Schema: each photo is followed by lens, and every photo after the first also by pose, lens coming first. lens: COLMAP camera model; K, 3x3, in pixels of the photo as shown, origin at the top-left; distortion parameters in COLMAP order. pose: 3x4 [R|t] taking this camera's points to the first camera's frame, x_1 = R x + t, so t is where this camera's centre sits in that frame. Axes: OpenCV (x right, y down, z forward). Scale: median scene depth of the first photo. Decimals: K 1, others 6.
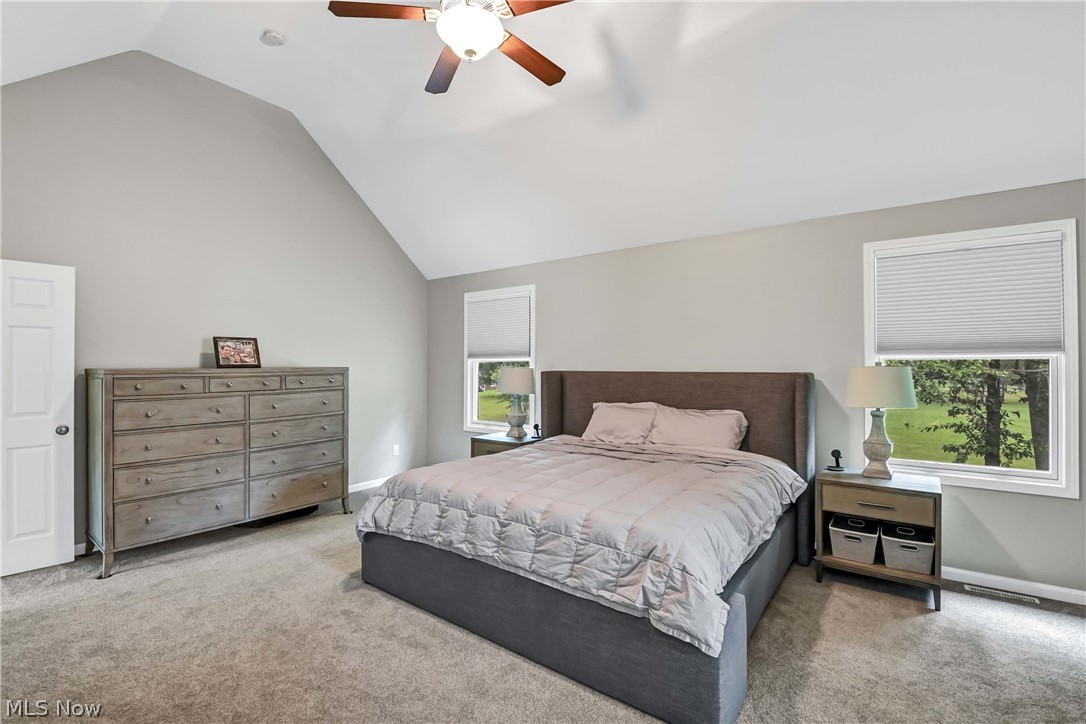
lens RADIAL K [[487.4, 0, 535.3], [0, 487.4, 367.9], [0, 0, 1]] dist [-0.012503, -0.003501]
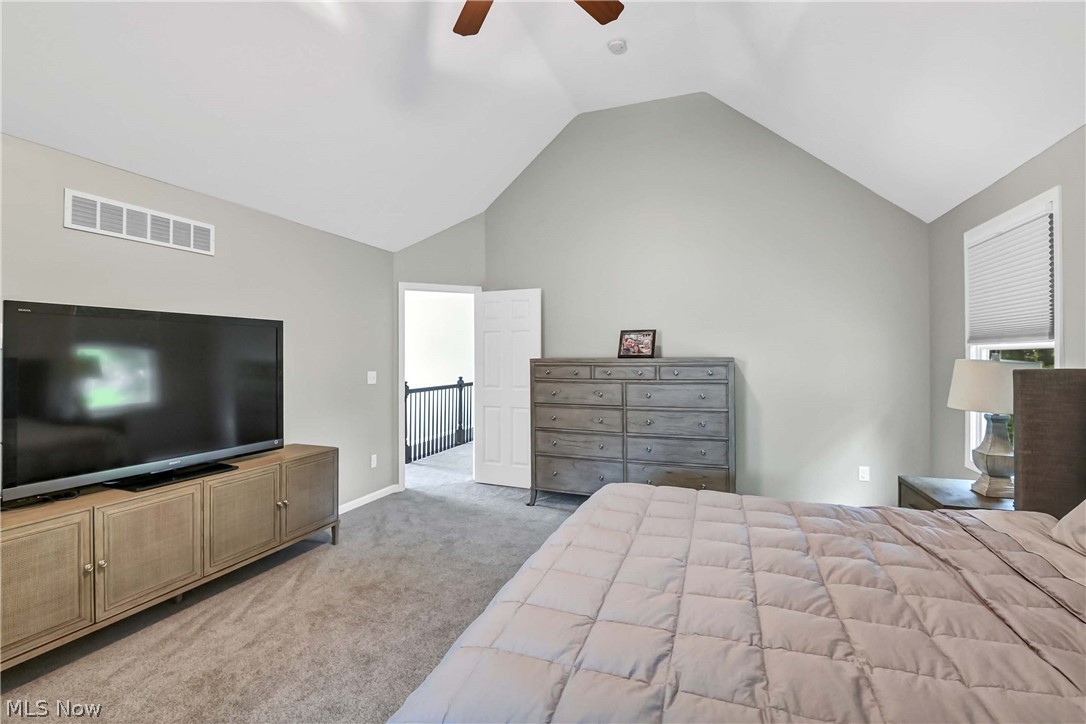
lens RADIAL K [[487.4, 0, 538.1], [0, 487.4, 357.6], [0, 0, 1]] dist [-0.012503, -0.003501]
pose [[0.280321, 0.005338, -0.959892, 0.387239], [-0.004839, 0.999980, 0.004147, -0.004589], [0.959894, 0.003482, 0.280341, 0.491137]]
